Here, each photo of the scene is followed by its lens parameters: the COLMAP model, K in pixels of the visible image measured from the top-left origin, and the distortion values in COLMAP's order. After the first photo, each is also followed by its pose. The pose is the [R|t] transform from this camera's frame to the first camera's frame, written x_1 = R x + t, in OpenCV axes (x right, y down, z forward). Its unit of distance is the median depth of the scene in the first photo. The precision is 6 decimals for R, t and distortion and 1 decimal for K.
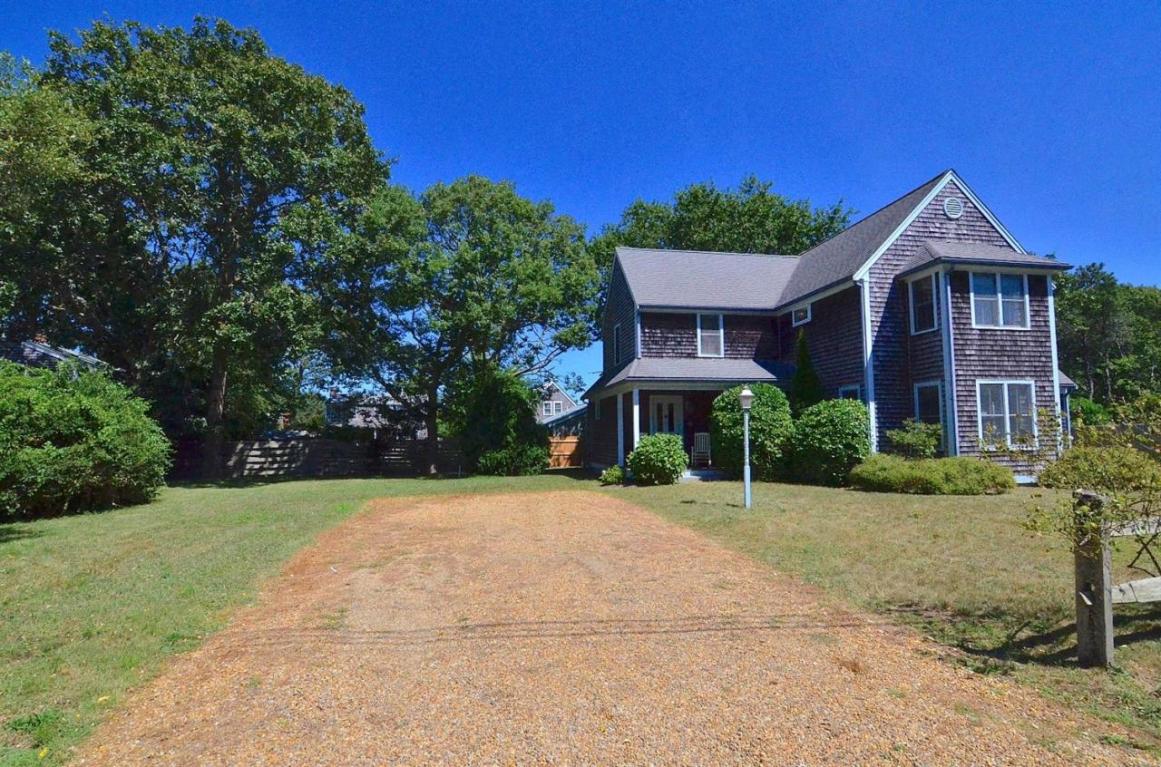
lens RADIAL K [[566.0, 0, 581.7], [0, 566.0, 382.4], [0, 0, 1]] dist [-0.001250, -0.000292]
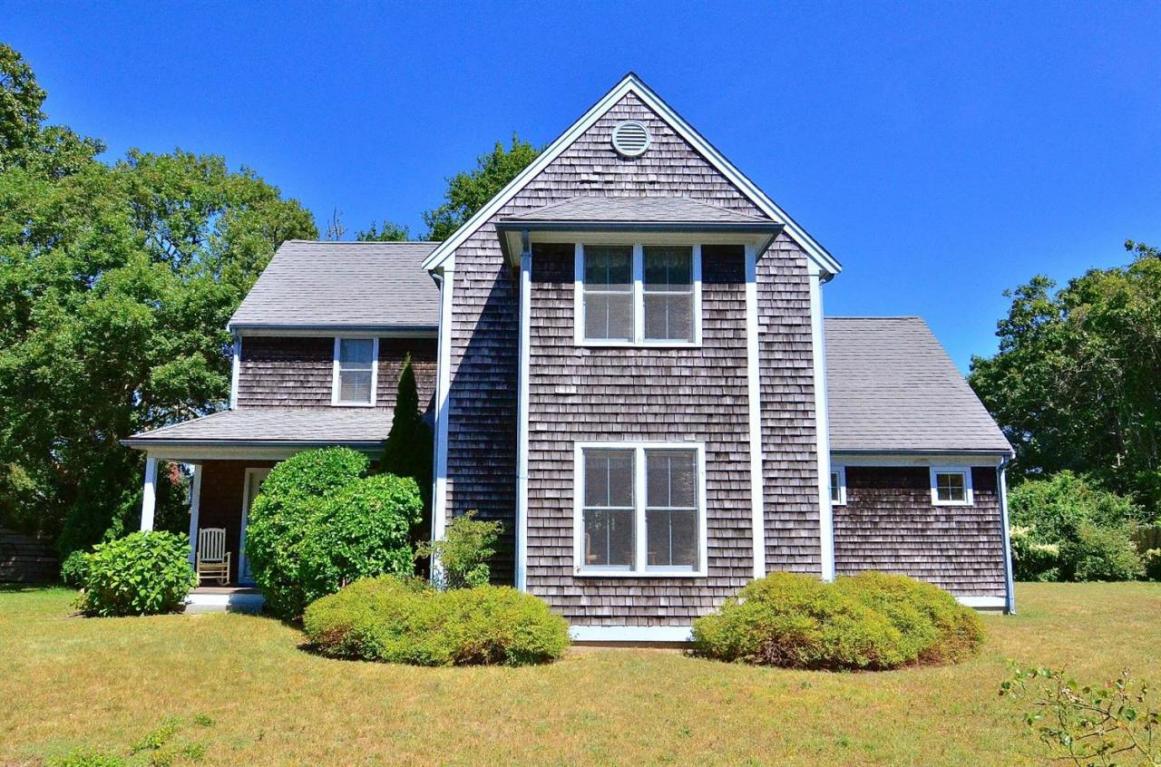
lens RADIAL K [[794.5, 0, 579.9], [0, 794.5, 385.3], [0, 0, 1]] dist [-0.008145, 0.000296]
pose [[0.984285, -0.015866, -0.175871, 0.813275], [0.001616, 0.996723, -0.080876, 0.004137], [0.176578, 0.079321, 0.981085, 0.248529]]
